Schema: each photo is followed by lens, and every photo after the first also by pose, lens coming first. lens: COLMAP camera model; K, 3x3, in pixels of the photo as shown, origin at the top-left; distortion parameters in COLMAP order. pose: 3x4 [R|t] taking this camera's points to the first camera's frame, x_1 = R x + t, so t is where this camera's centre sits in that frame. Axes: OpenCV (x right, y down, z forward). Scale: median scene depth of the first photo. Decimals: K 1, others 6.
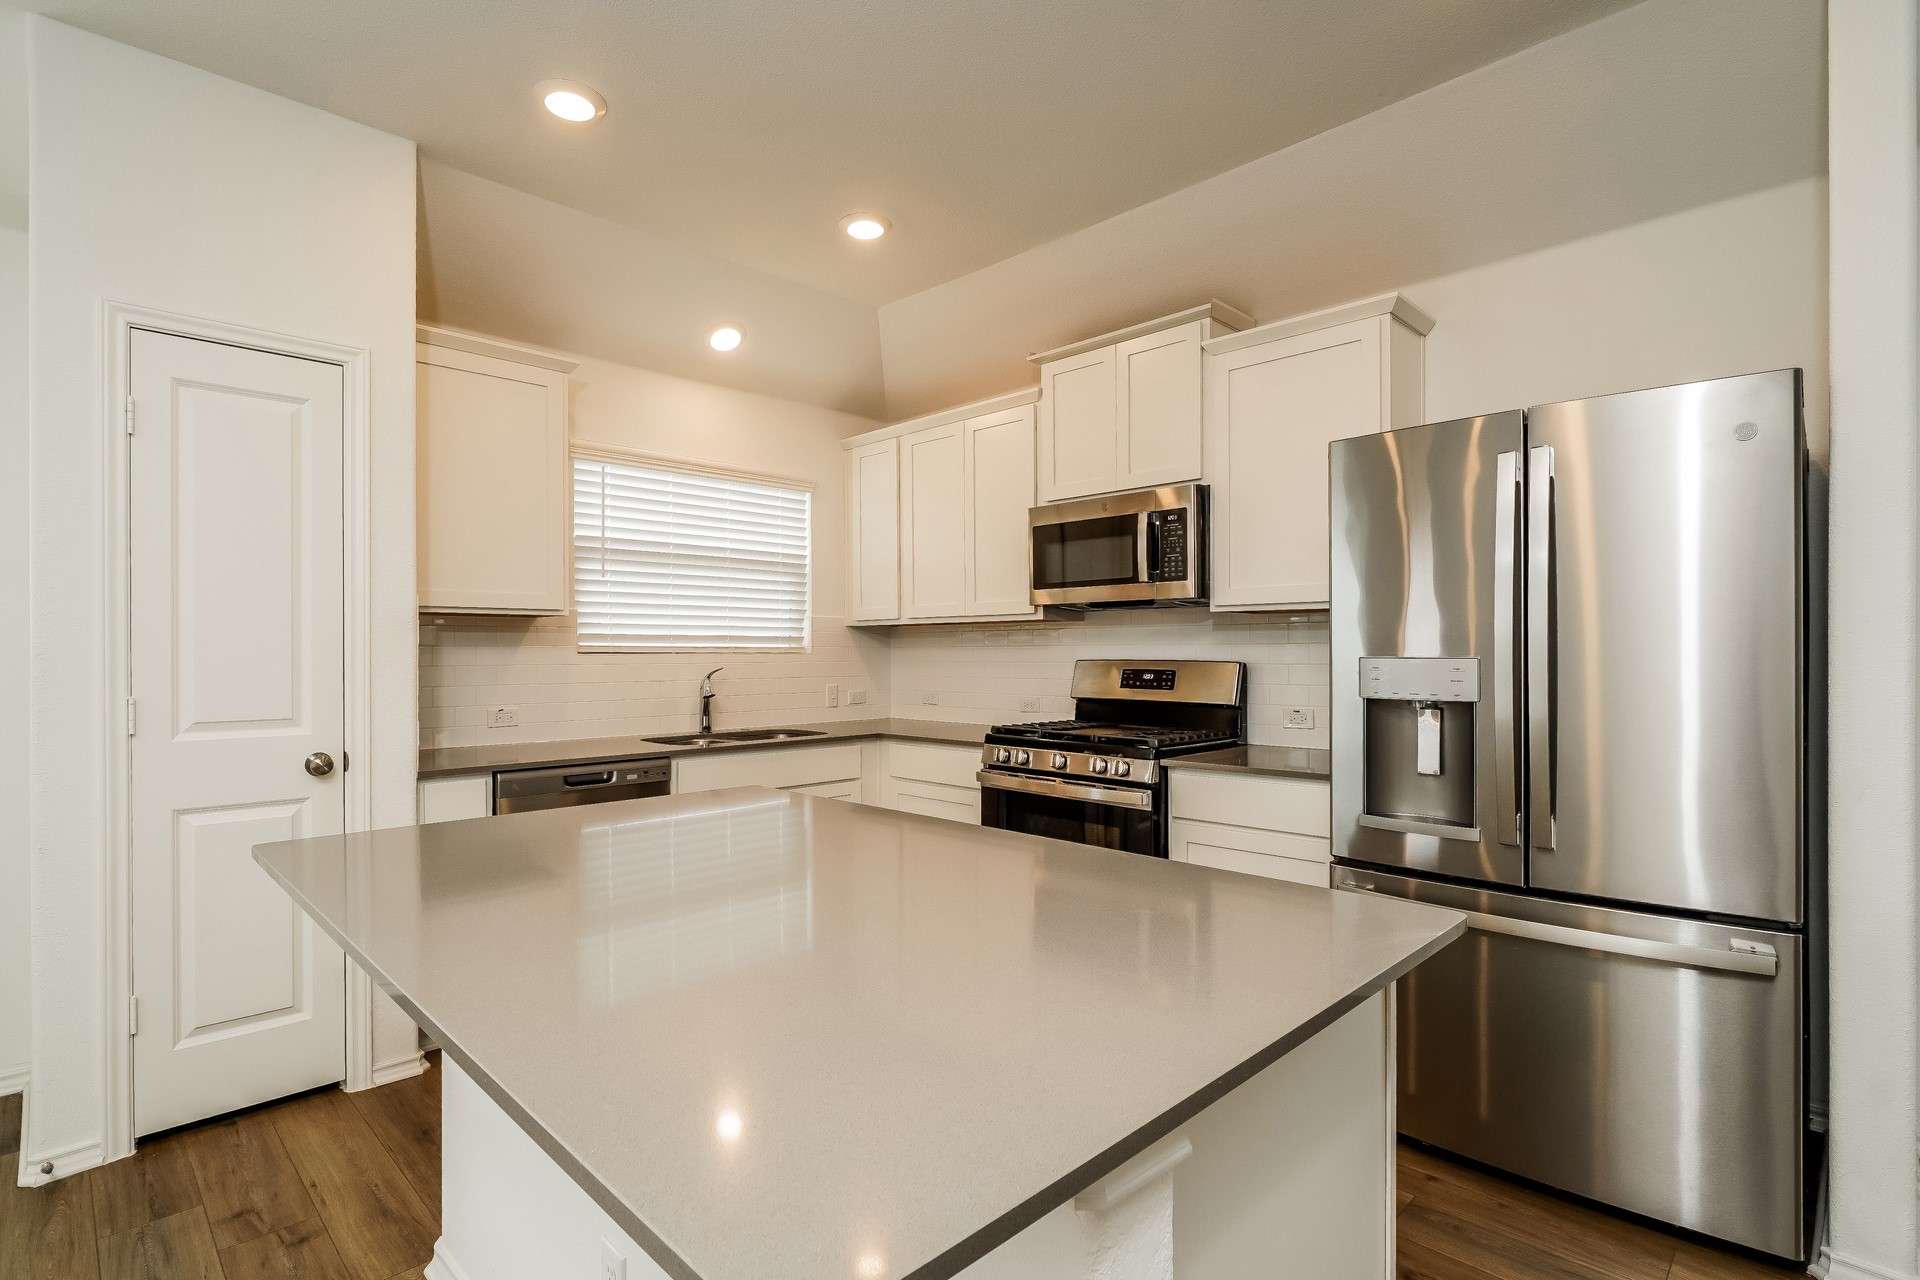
lens RADIAL K [[908.0, 0, 911.3], [0, 908.0, 650.2], [0, 0, 1]] dist [-0.019087, -0.000107]
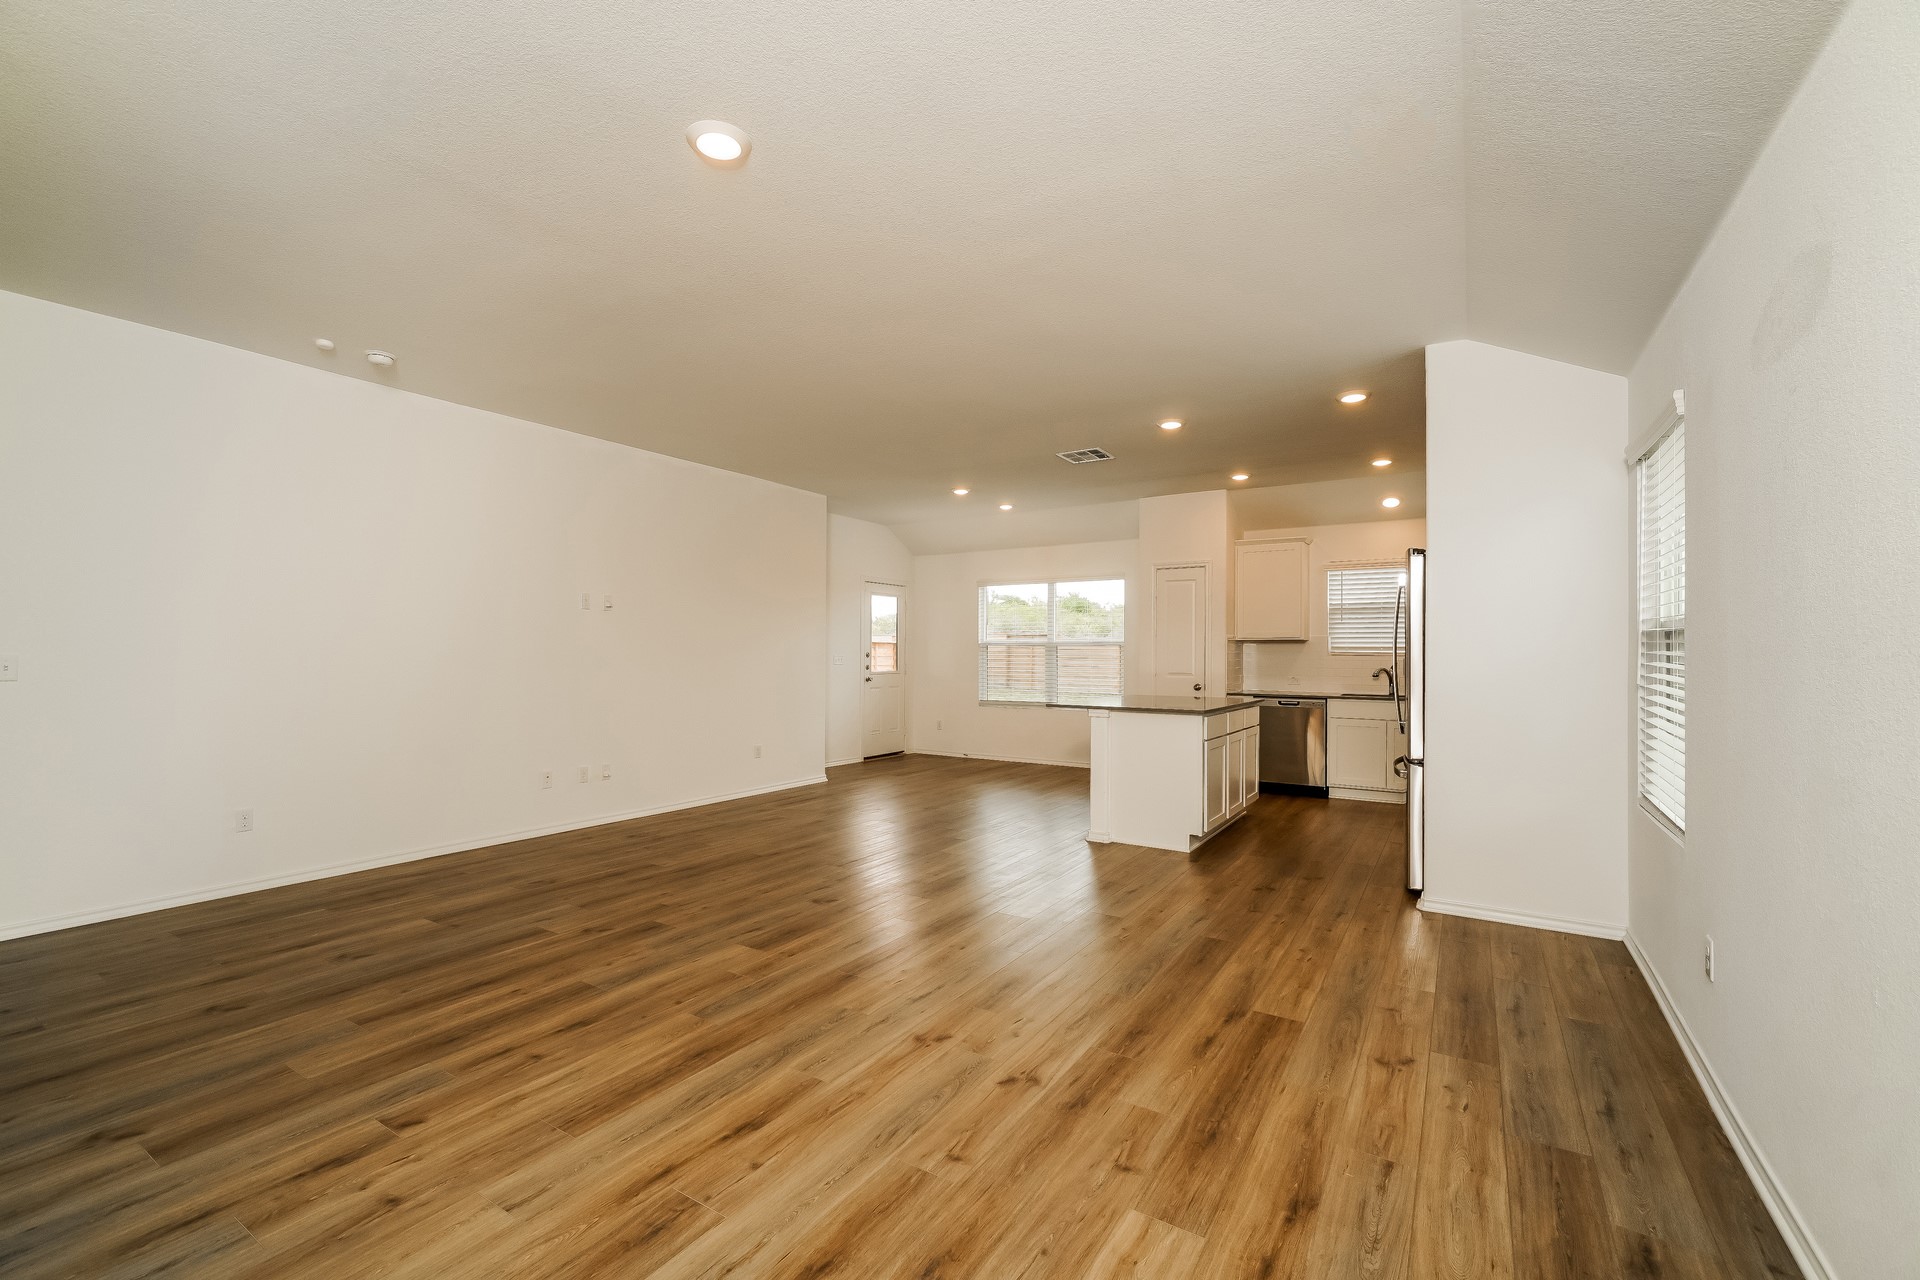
lens RADIAL K [[813.6, 0, 940.5], [0, 813.6, 657.0], [0, 0, 1]] dist [0.000122, 0.000145]
pose [[0.234390, 0.006791, -0.972119, 1.427605], [-0.006268, 0.999965, 0.005475, 0.001970], [0.972122, 0.004810, 0.234424, -0.443875]]
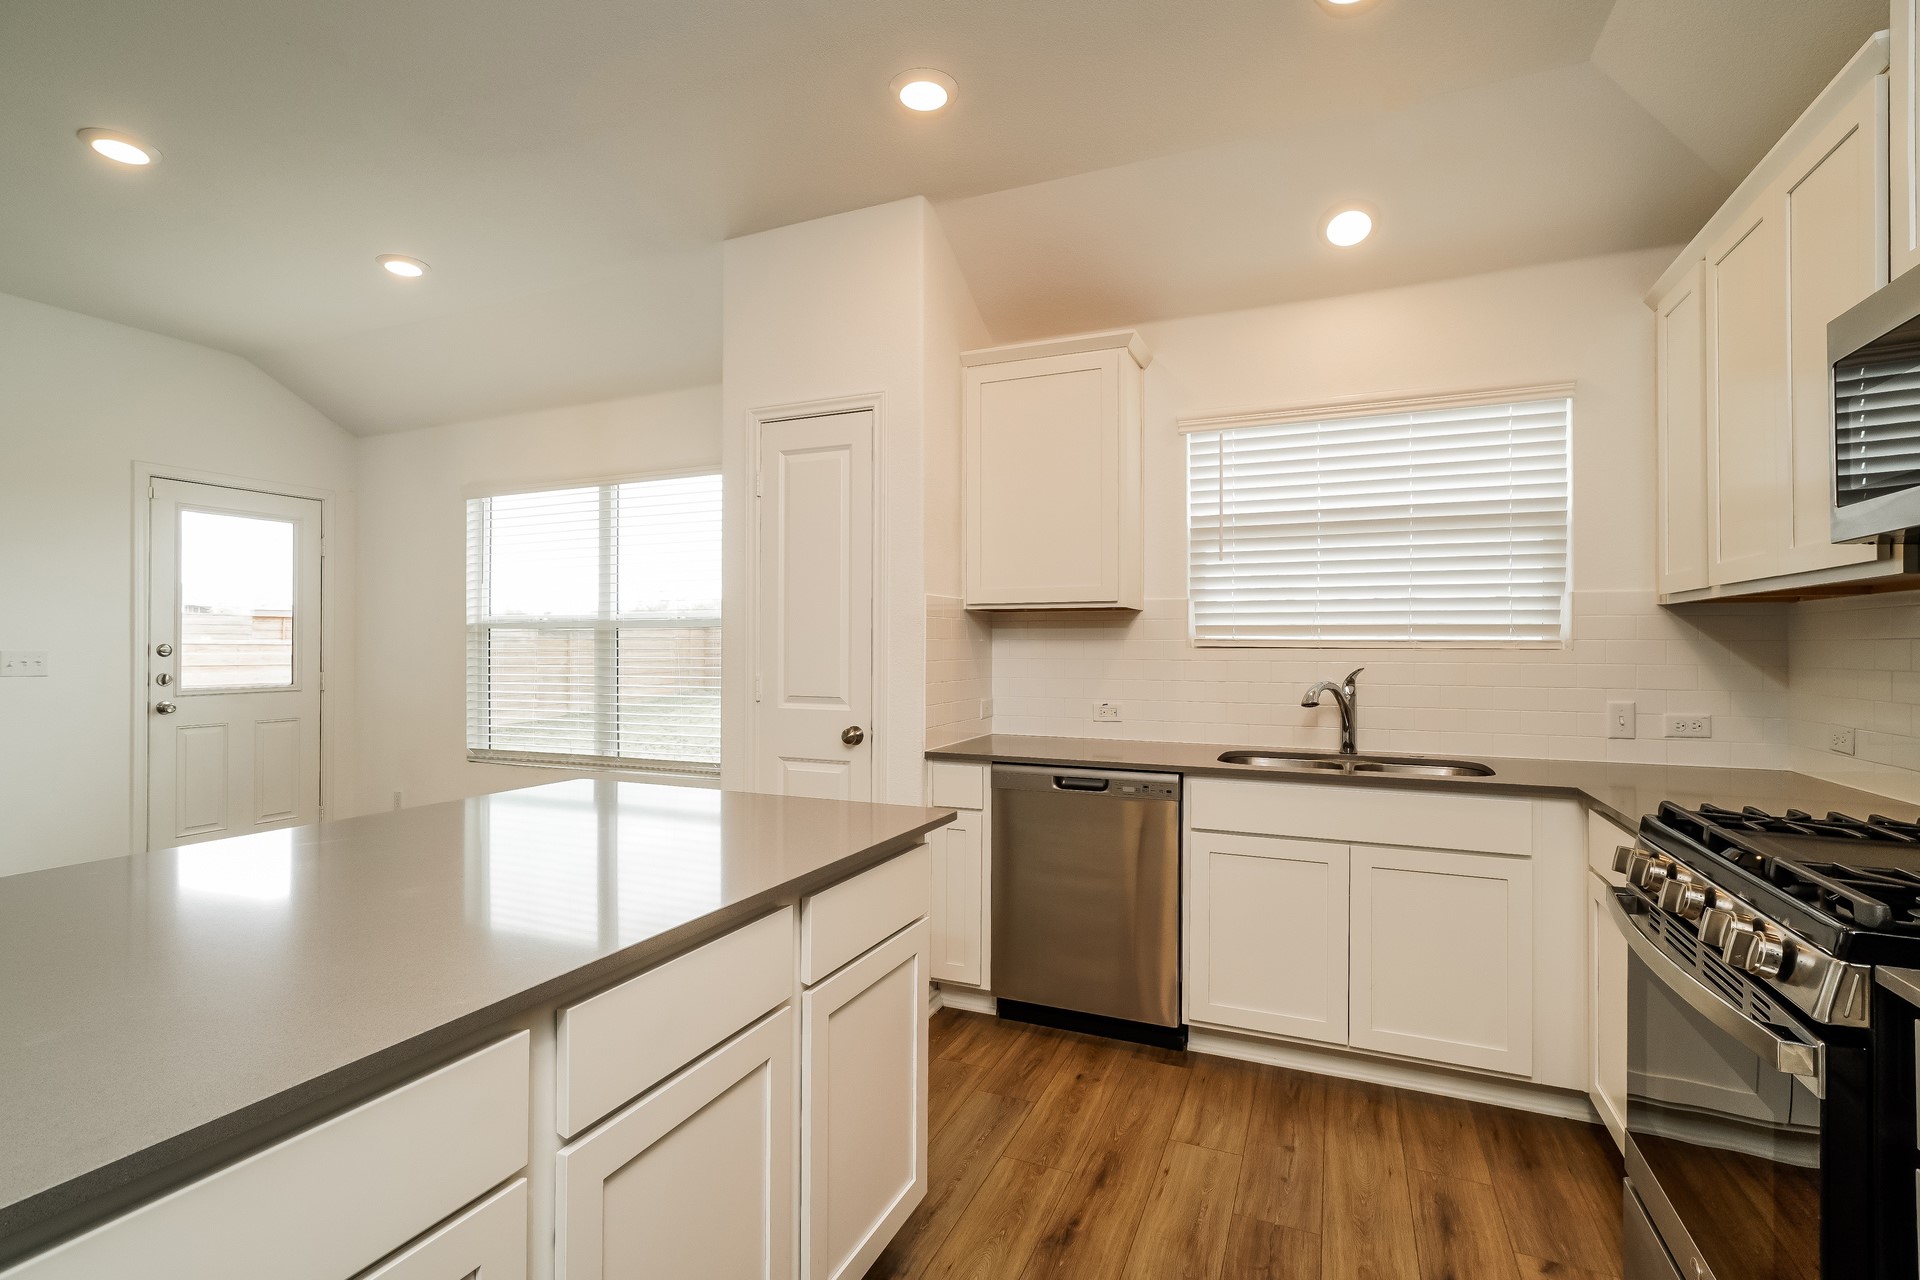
lens RADIAL K [[899.5, 0, 960.0], [0, 899.5, 640.0], [0, 0, 1]] dist [-0.001386, -0.000288]
pose [[0.395247, -0.000915, -0.918574, 0.371825], [-0.001626, 0.999997, -0.001695, -0.002570], [0.918573, 0.002164, 0.395244, 0.442405]]
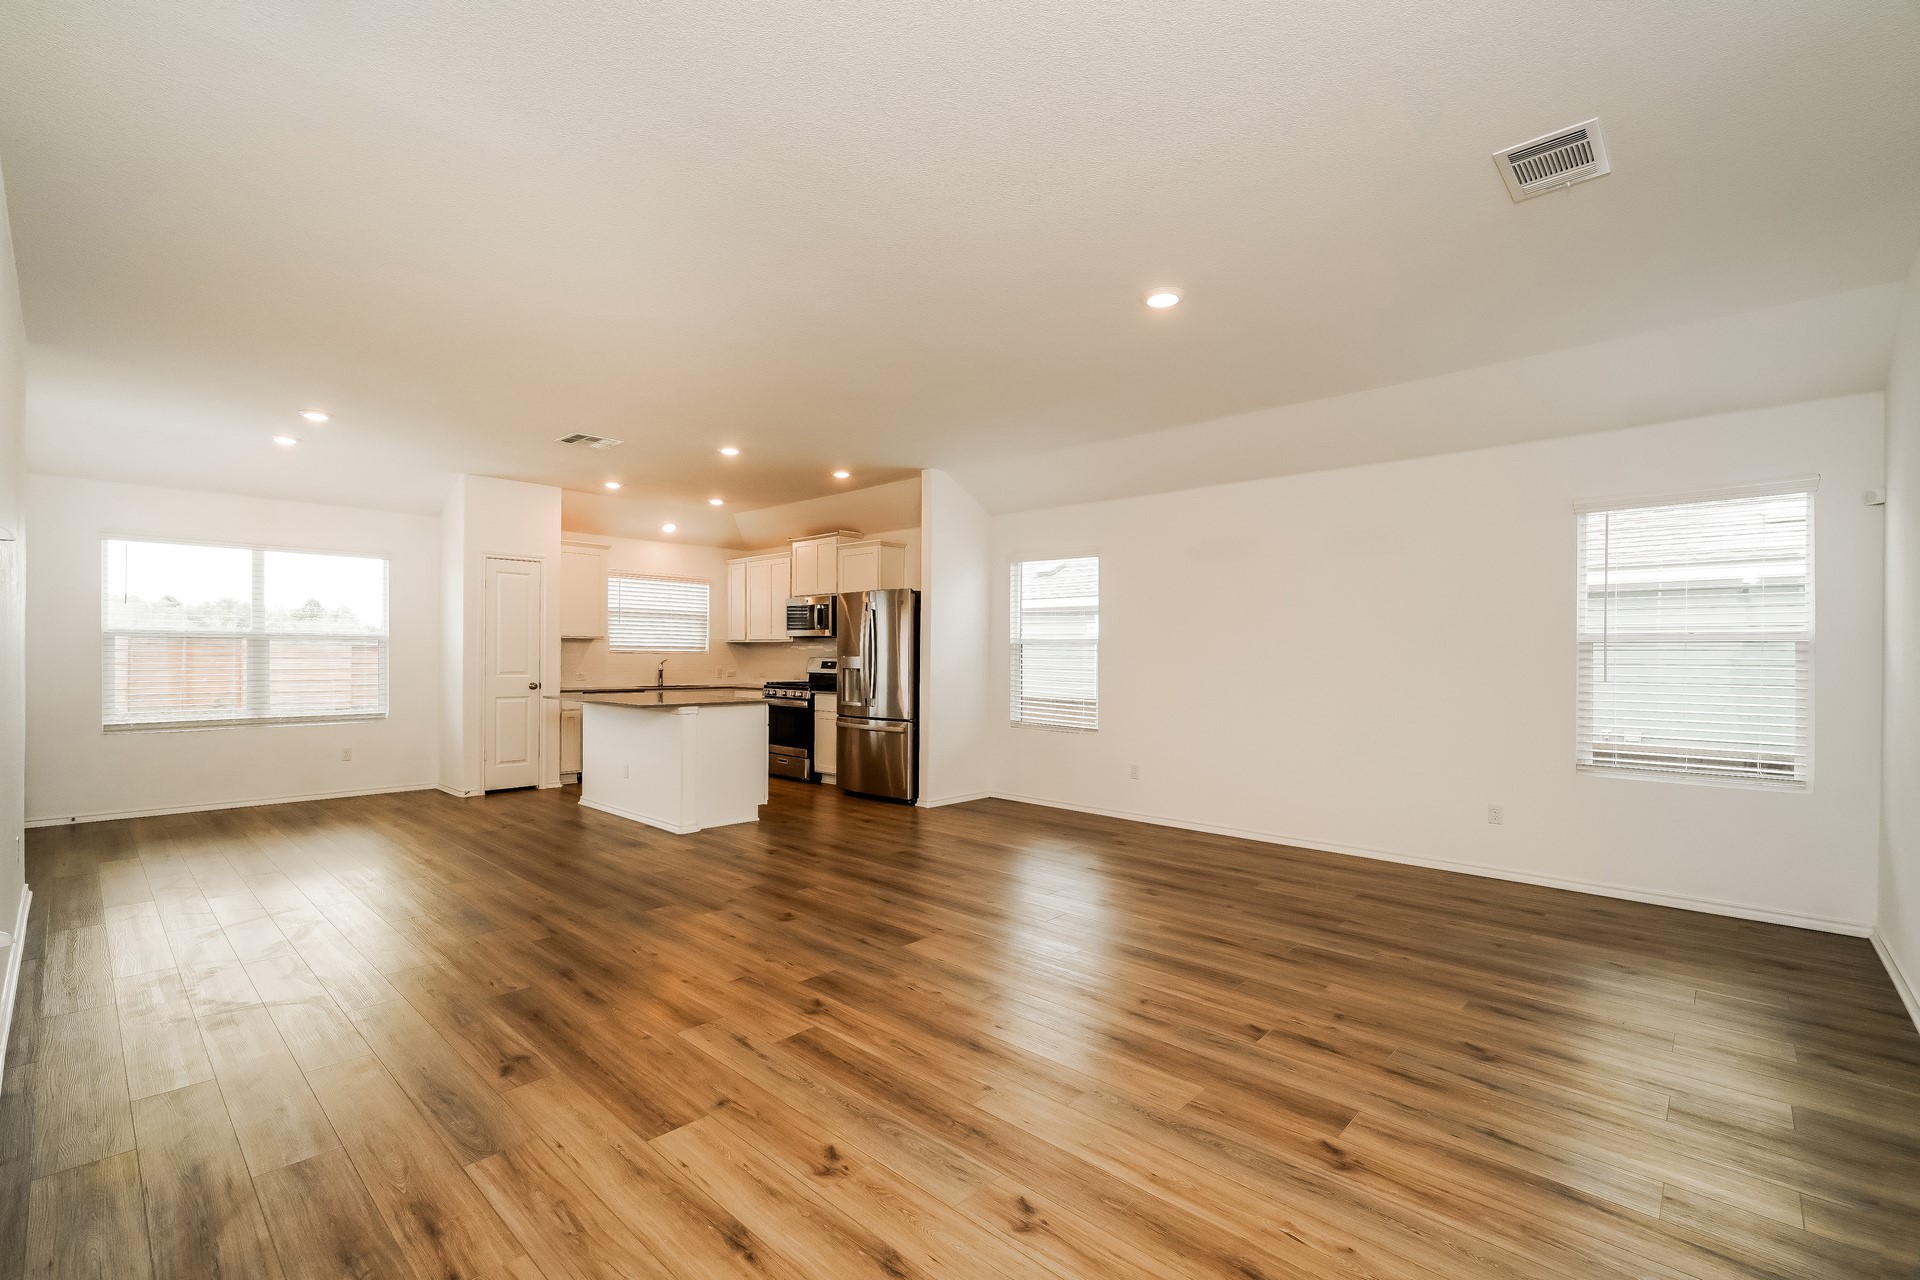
lens RADIAL K [[838.9, 0, 921.7], [0, 838.9, 664.3], [0, 0, 1]] dist [-0.001718, 0.000051]
pose [[0.999091, 0.009659, 0.041524, 0.425328], [-0.010056, 0.999906, 0.009366, 0.004430], [-0.041430, -0.009775, 0.999094, -1.433976]]
